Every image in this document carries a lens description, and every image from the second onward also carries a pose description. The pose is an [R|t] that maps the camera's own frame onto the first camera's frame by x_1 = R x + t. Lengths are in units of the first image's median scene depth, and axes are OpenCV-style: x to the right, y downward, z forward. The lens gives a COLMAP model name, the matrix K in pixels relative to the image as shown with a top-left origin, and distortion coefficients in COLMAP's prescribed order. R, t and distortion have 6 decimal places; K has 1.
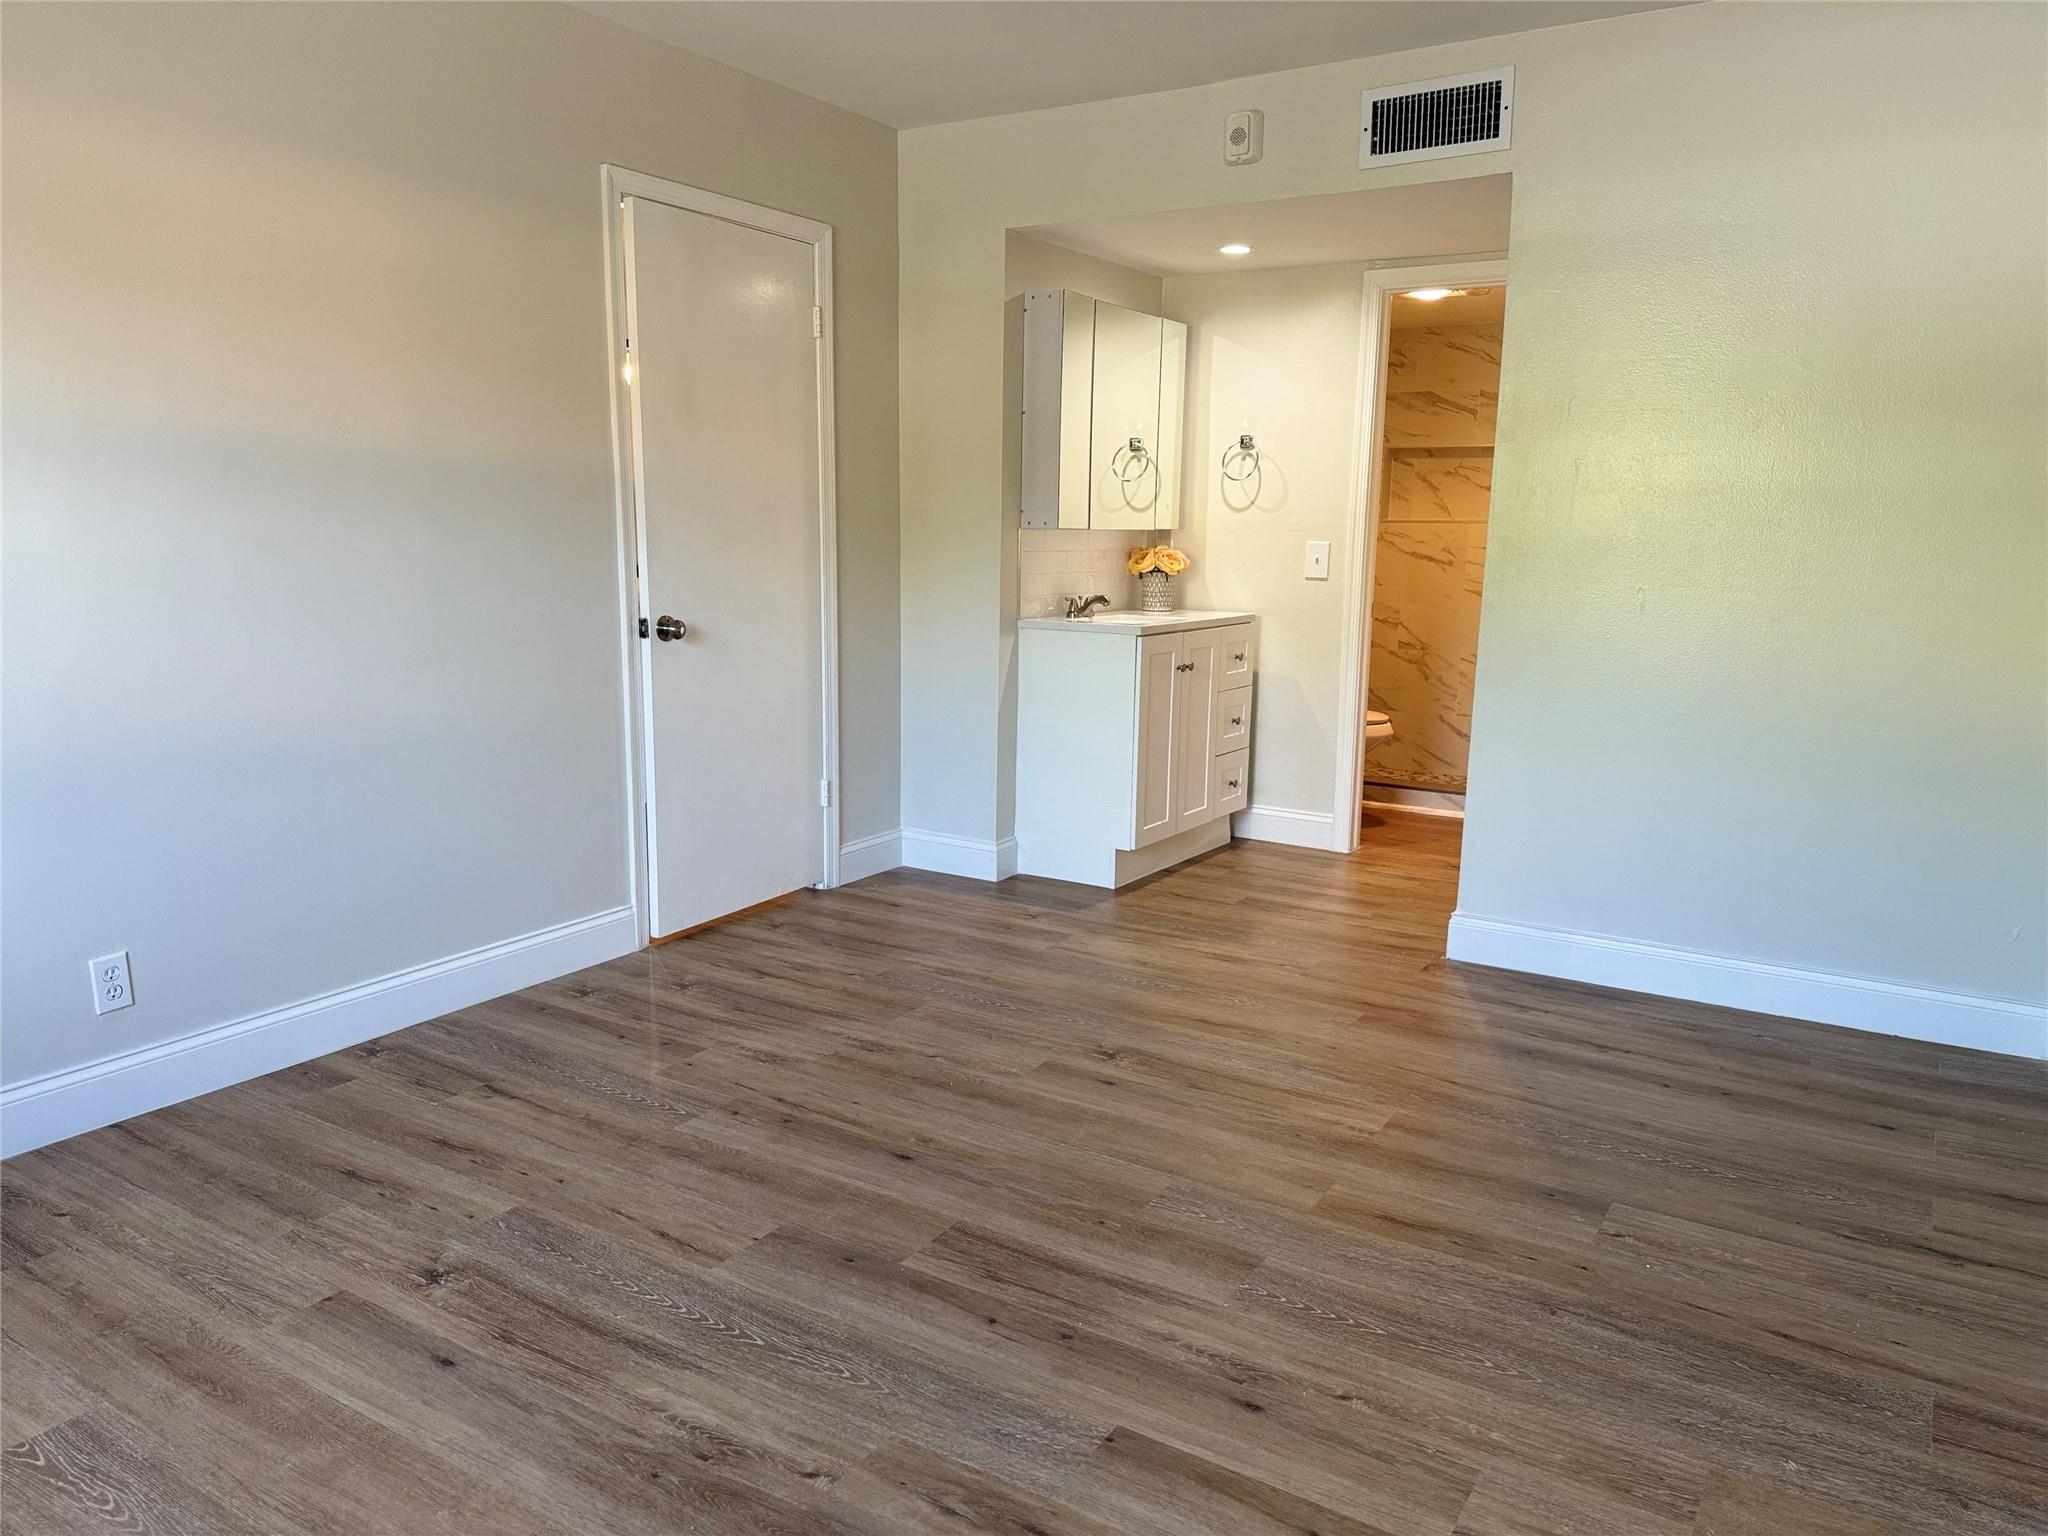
lens RADIAL K [[1444.7, 0, 1041.8], [0, 1444.7, 805.4], [0, 0, 1]] dist [0.053839, -0.064418]
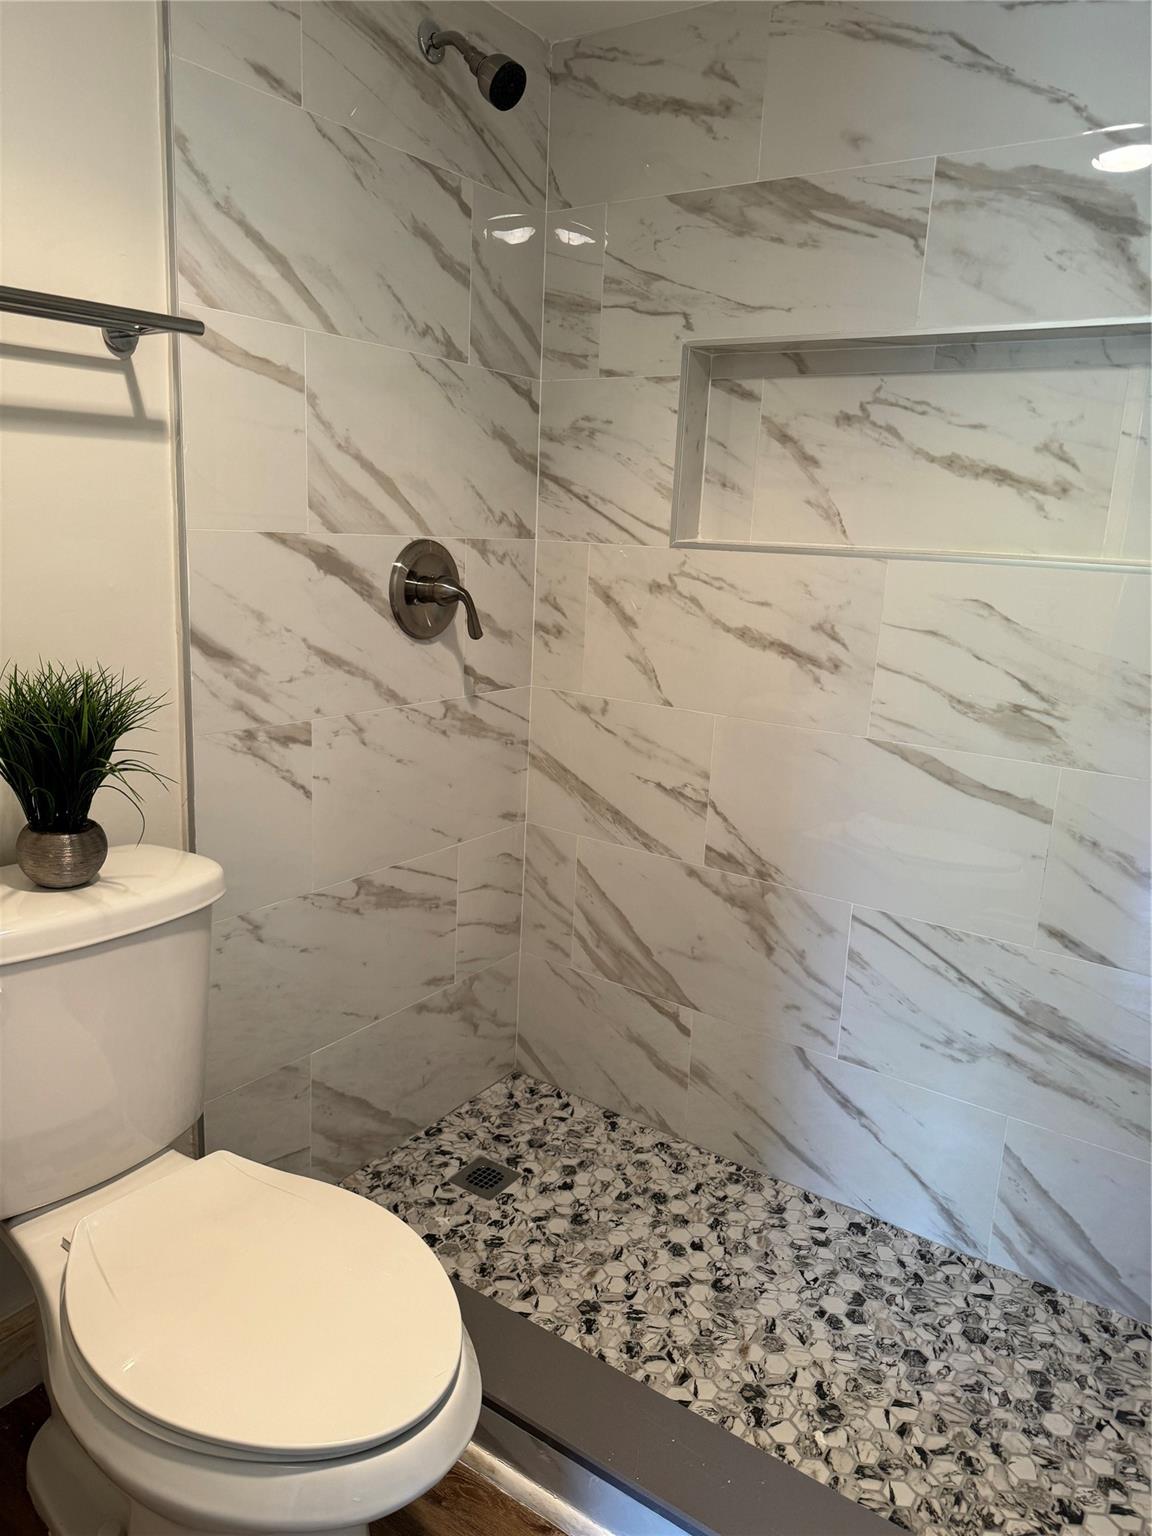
lens RADIAL K [[1083.5, 0, 593.6], [0, 1083.5, 772.1], [0, 0, 1]] dist [0.053839, -0.064418]
pose [[0.997979, 0.039830, -0.049521, 0.288187], [-0.036899, 0.997590, 0.058763, -0.189024], [0.051742, -0.056817, 0.997043, 0.883285]]
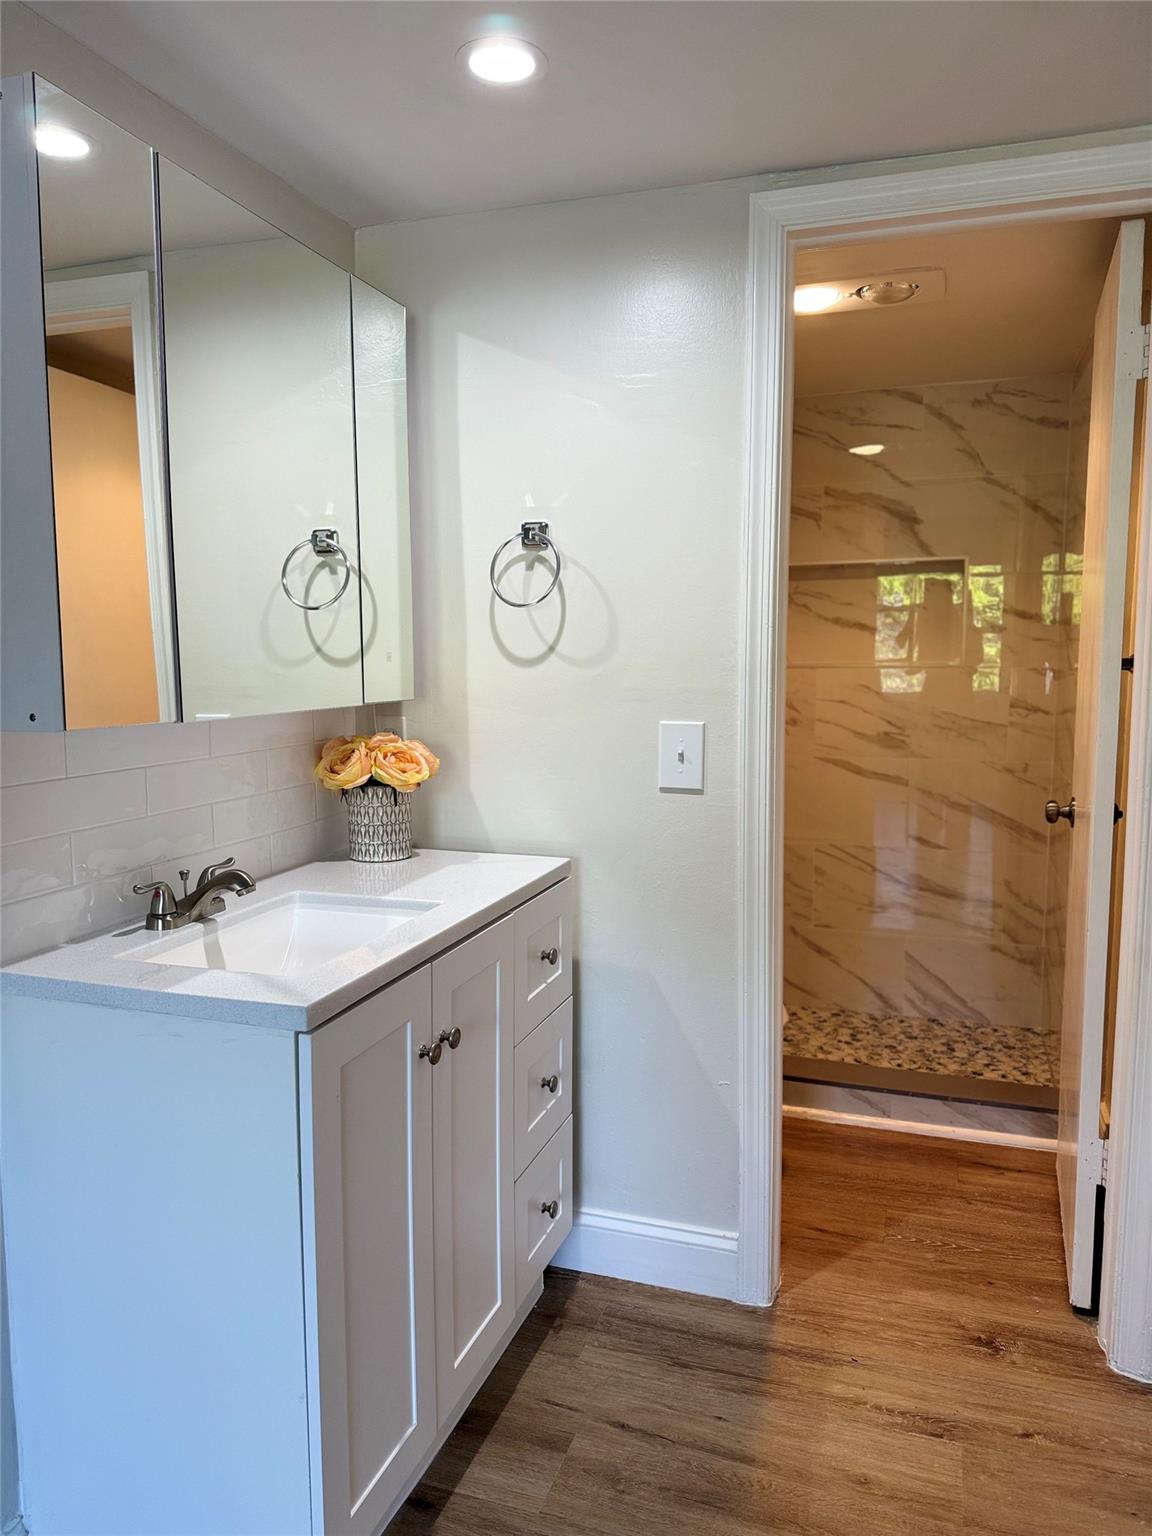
lens RADIAL K [[1083.5, 0, 565.7], [0, 1083.5, 785.3], [0, 0, 1]] dist [0.053839, -0.064418]
pose [[0.972963, -0.040567, 0.227370, 0.057957], [0.055779, 0.996585, -0.060880, -0.133936], [-0.224124, 0.071916, 0.971903, 0.614400]]
